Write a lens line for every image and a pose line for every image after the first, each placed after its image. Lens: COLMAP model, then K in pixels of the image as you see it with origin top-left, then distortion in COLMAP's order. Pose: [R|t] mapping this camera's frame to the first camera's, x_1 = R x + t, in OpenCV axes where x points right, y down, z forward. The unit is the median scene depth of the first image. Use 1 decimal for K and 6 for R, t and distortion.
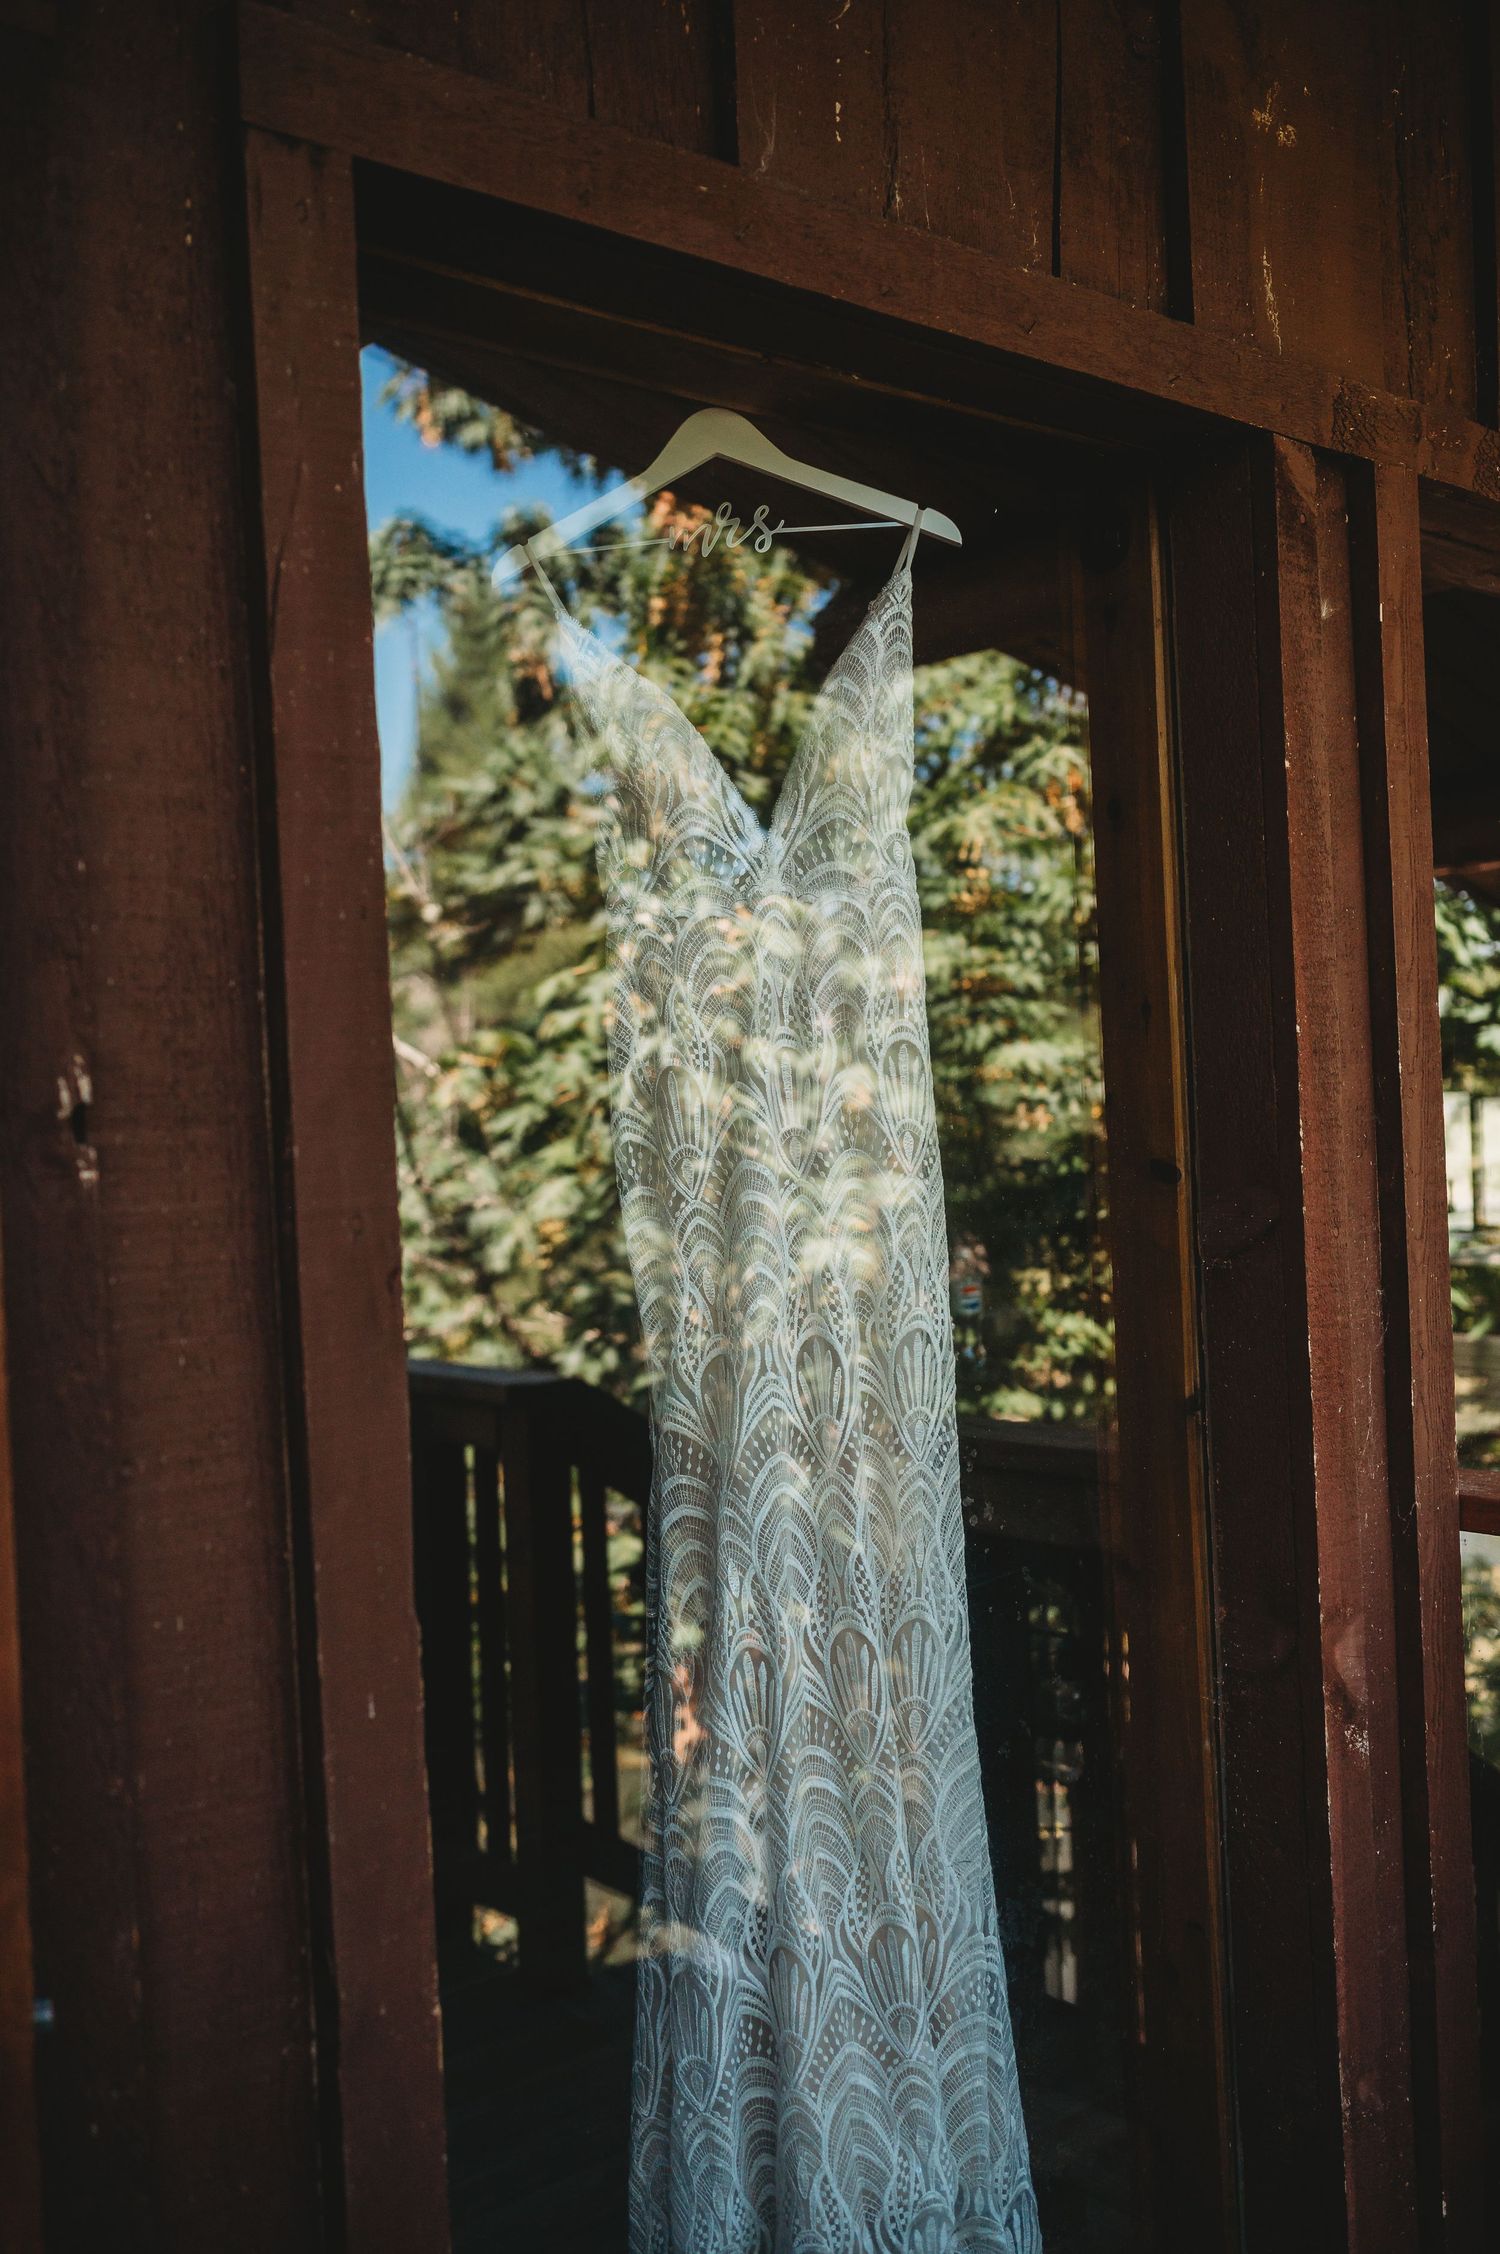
lens RADIAL K [[2264.2, 0, 749.3], [0, 2264.2, 1124.4], [0, 0, 1]] dist [0.001013, 0.000000]
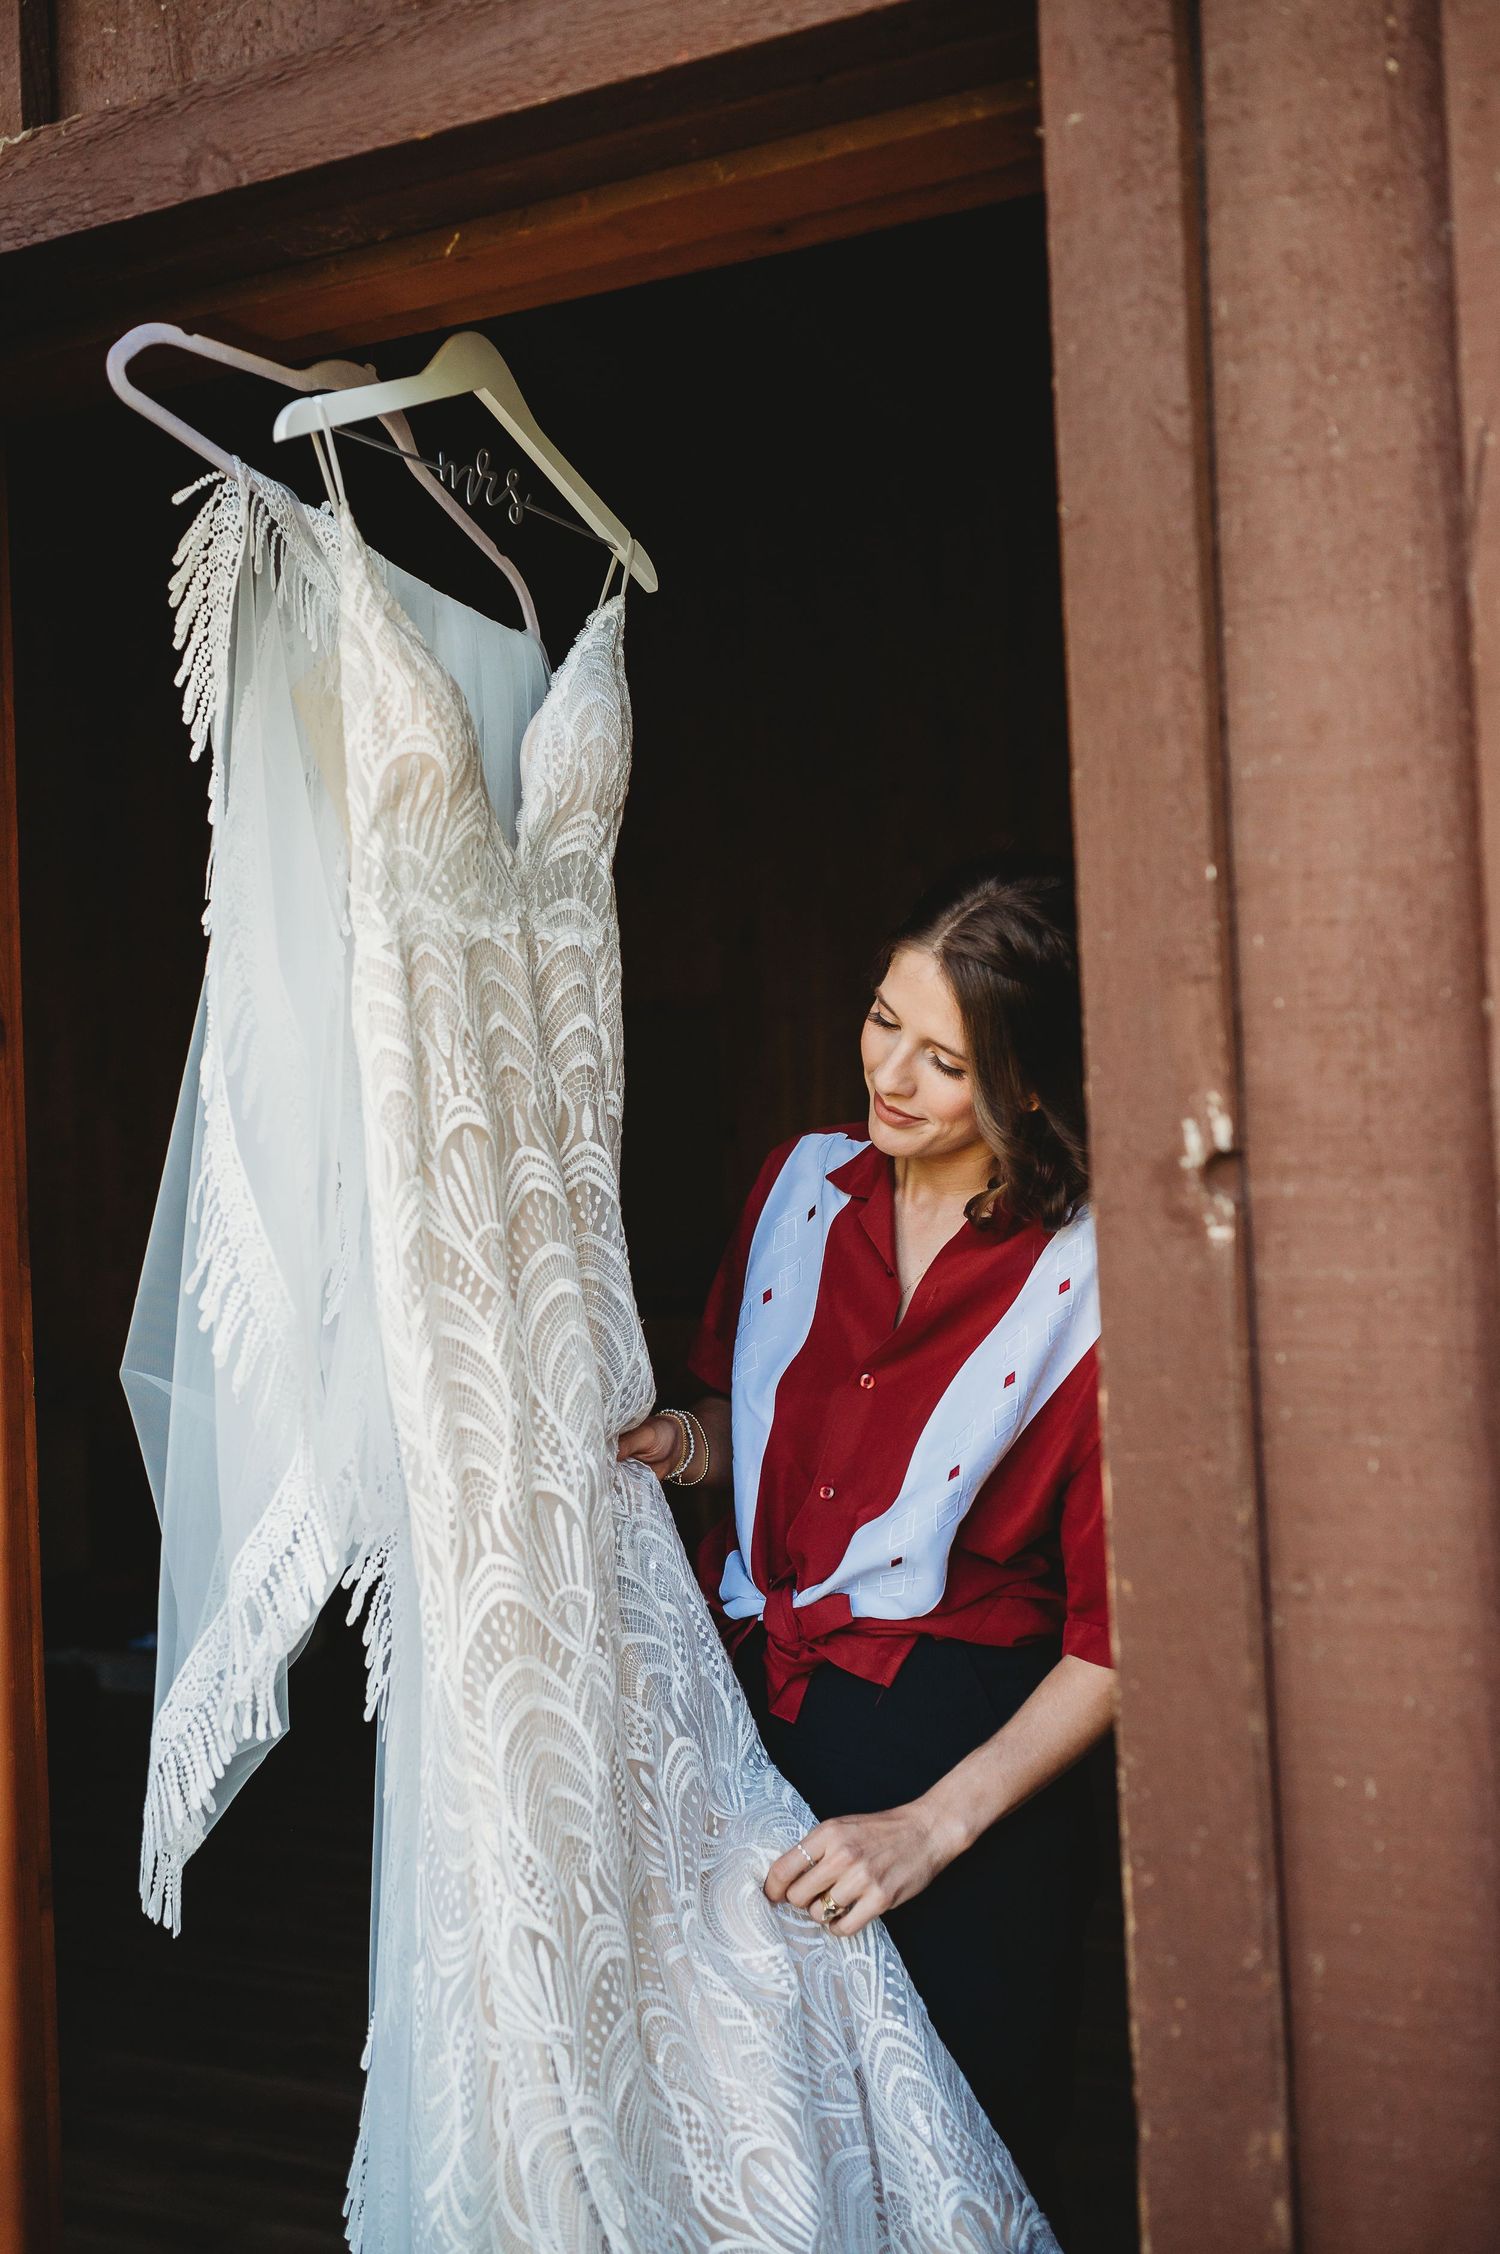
lens RADIAL K [[2264.2, 0, 754.1], [0, 2264.2, 1134.9], [0, 0, 1]] dist [0.001013, 0.000000]
pose [[0.373883, 0.002840, -0.927471, 0.417644], [0.011154, 0.999909, 0.007558, -0.022081], [0.927409, -0.013171, 0.373818, 0.494557]]
